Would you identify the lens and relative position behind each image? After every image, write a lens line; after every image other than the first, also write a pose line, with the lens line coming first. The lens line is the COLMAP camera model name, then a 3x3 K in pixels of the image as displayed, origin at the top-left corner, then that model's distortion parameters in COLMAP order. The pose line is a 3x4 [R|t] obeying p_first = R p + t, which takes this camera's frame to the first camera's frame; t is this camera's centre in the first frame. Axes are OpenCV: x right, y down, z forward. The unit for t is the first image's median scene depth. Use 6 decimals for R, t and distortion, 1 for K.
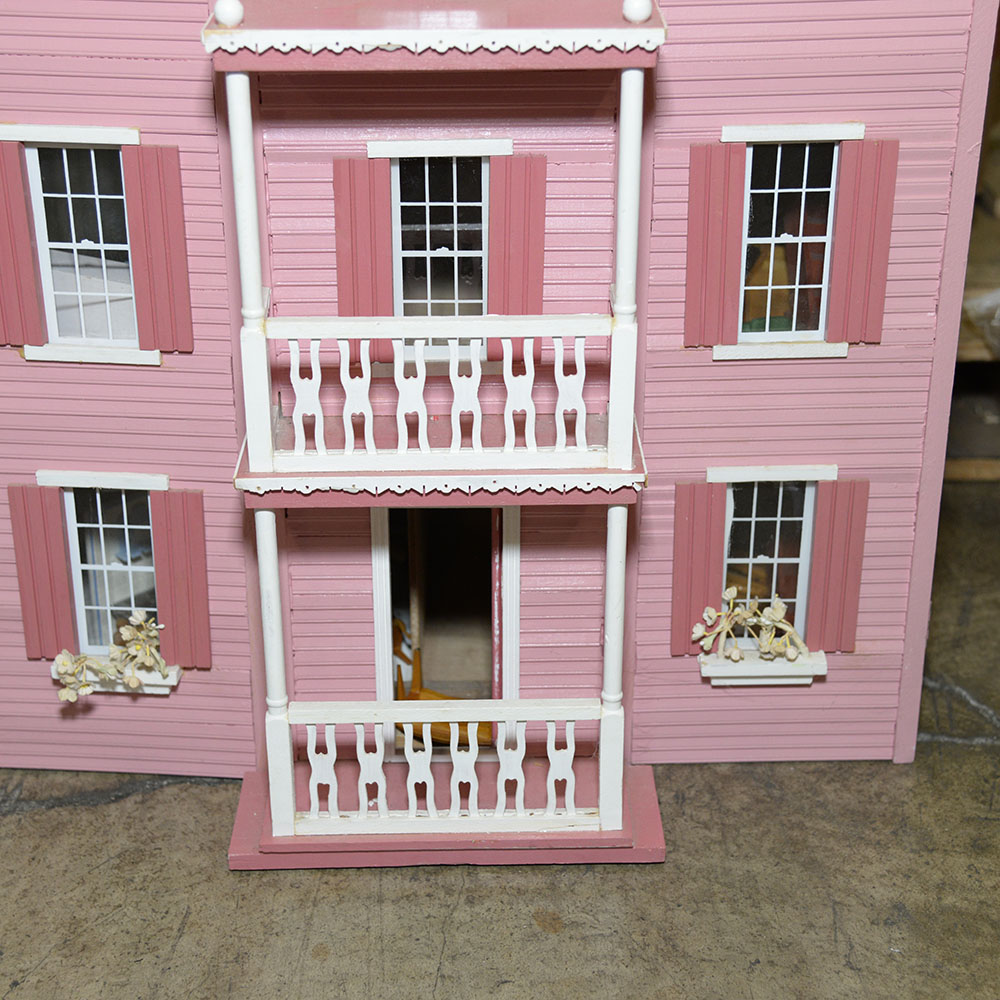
lens RADIAL K [[1816.3, 0, 500.0], [0, 1816.3, 500.0], [0, 0, 1]] dist [0.077651, 0.276143]
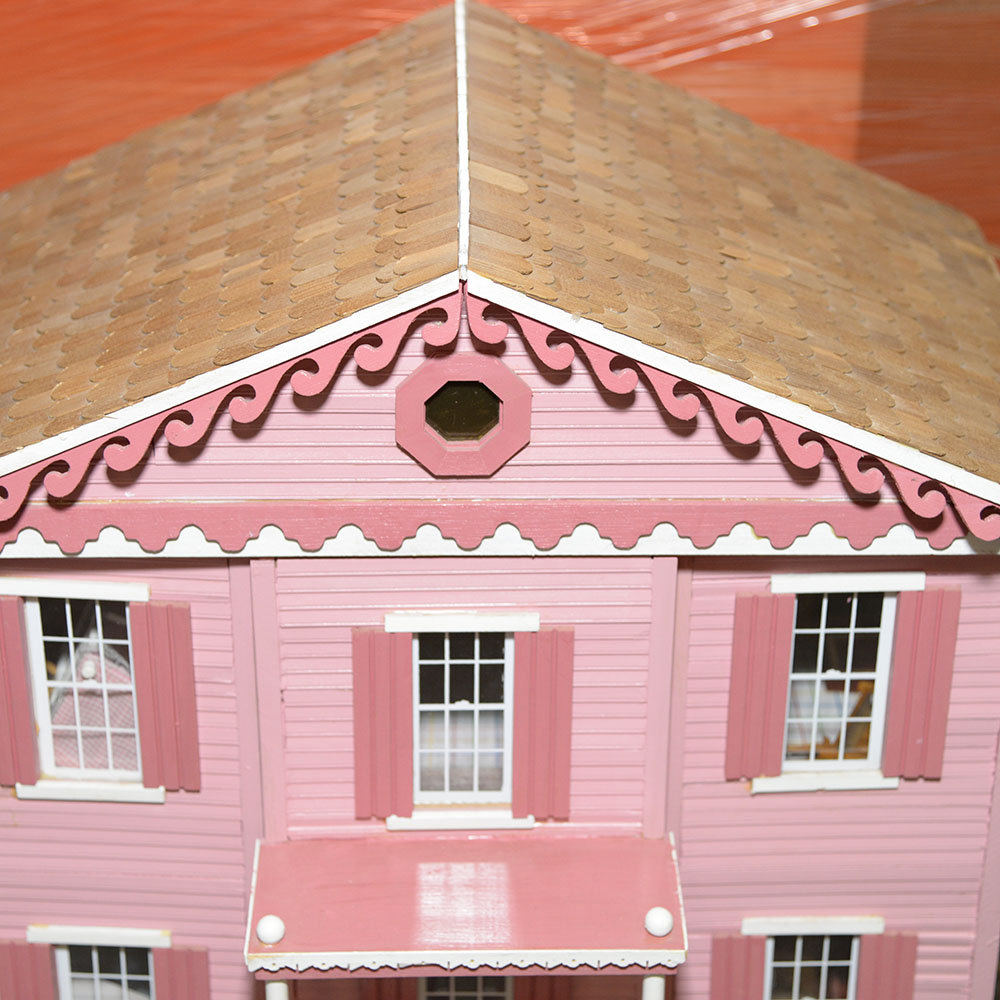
lens RADIAL K [[2293.6, 0, 500.0], [0, 2293.6, 500.0], [0, 0, 1]] dist [0.228386, 0.390785]
pose [[0.999969, 0.005787, 0.005355, -0.021765], [-0.006162, 0.997322, 0.072880, -0.531908], [-0.004919, -0.072911, 0.997326, -0.270016]]
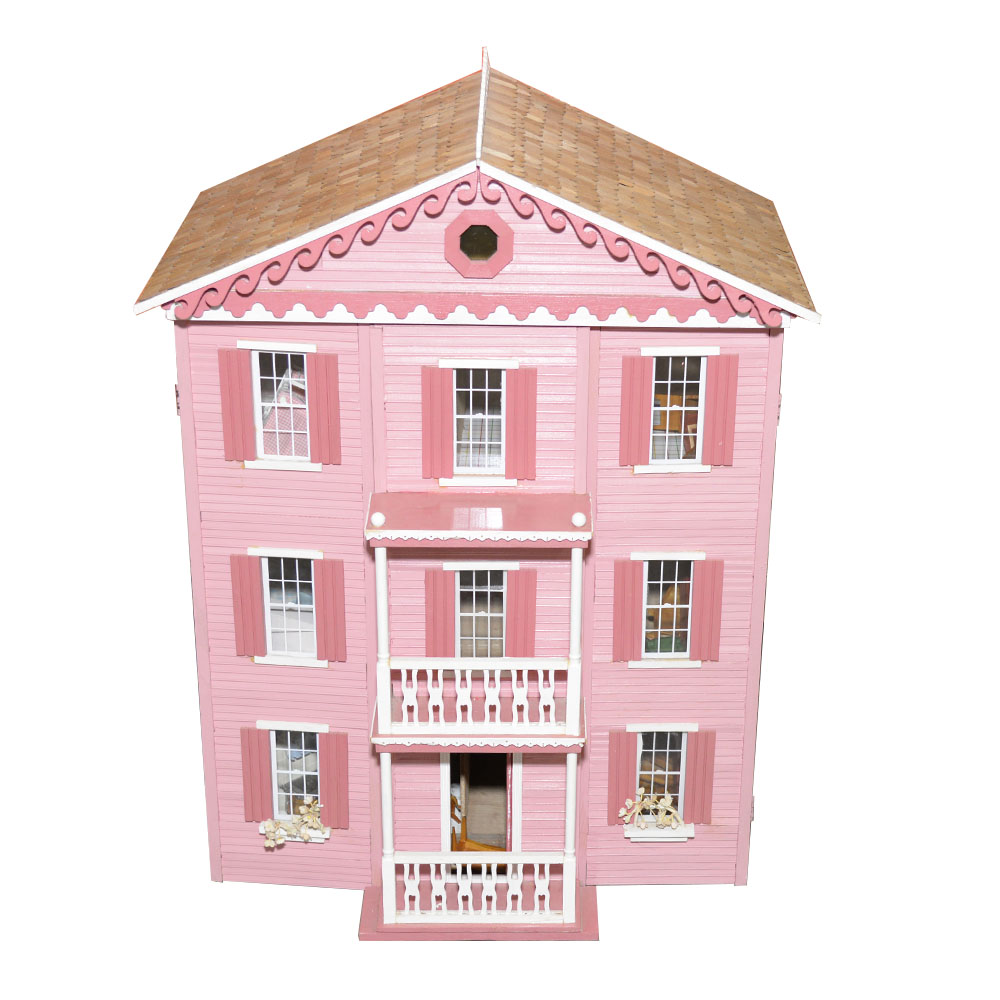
lens RADIAL K [[1993.0, 0, 581.6], [0, 1993.0, 606.0], [0, 0, 1]] dist [0.077893, 0.170234]
pose [[0.999733, 0.017003, 0.015665, 0.039338], [-0.017384, 0.999549, 0.024484, -0.198958], [-0.015242, -0.024750, 0.999577, -1.066766]]
